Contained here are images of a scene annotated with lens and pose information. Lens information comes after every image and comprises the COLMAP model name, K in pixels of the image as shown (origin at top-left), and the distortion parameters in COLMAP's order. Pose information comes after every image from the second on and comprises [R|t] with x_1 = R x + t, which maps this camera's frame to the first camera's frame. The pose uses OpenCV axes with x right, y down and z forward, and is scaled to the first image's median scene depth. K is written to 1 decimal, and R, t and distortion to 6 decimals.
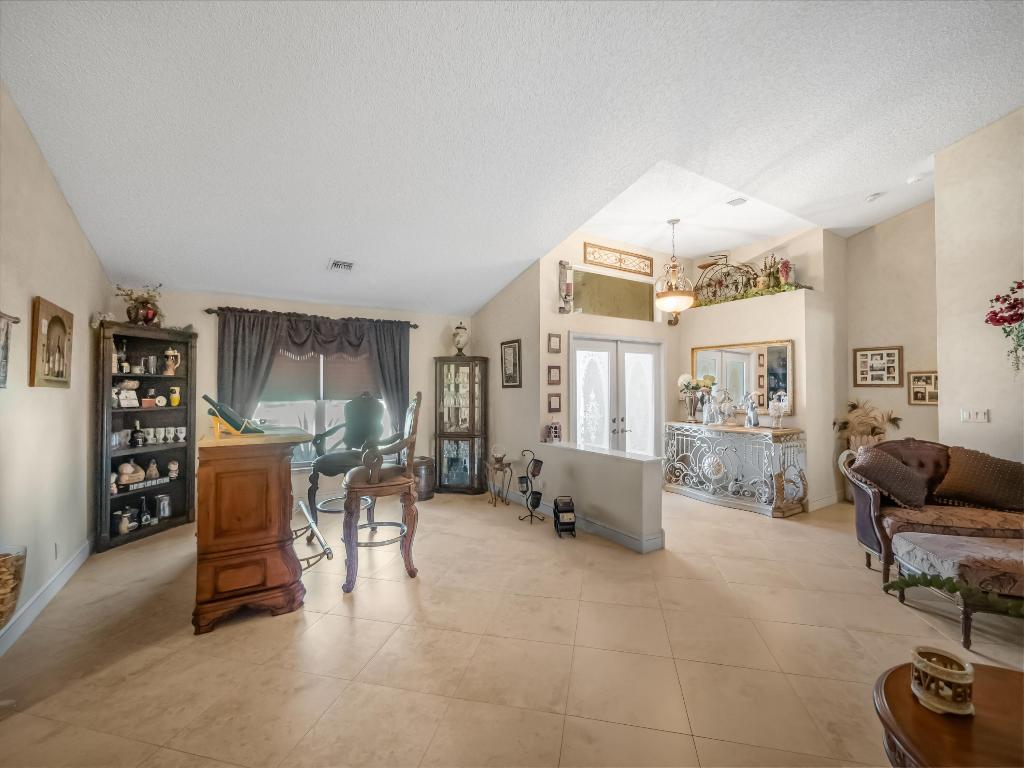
lens RADIAL K [[435.1, 0, 511.9], [0, 435.1, 383.4], [0, 0, 1]] dist [-0.000226, 0.000161]
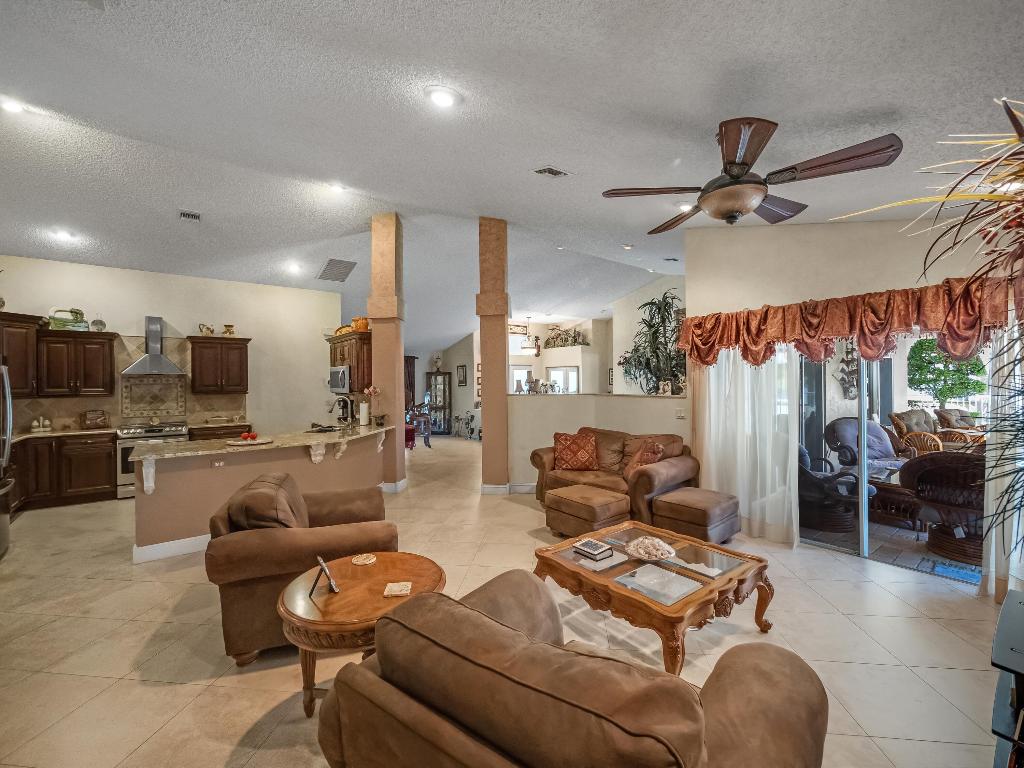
lens RADIAL K [[435.1, 0, 510.9], [0, 435.1, 384.7], [0, 0, 1]] dist [-0.000226, 0.000161]
pose [[0.994678, -0.007939, 0.102728, 0.019620], [0.005959, 0.999791, 0.019566, -0.041984], [-0.102862, -0.018850, 0.994517, -1.305421]]
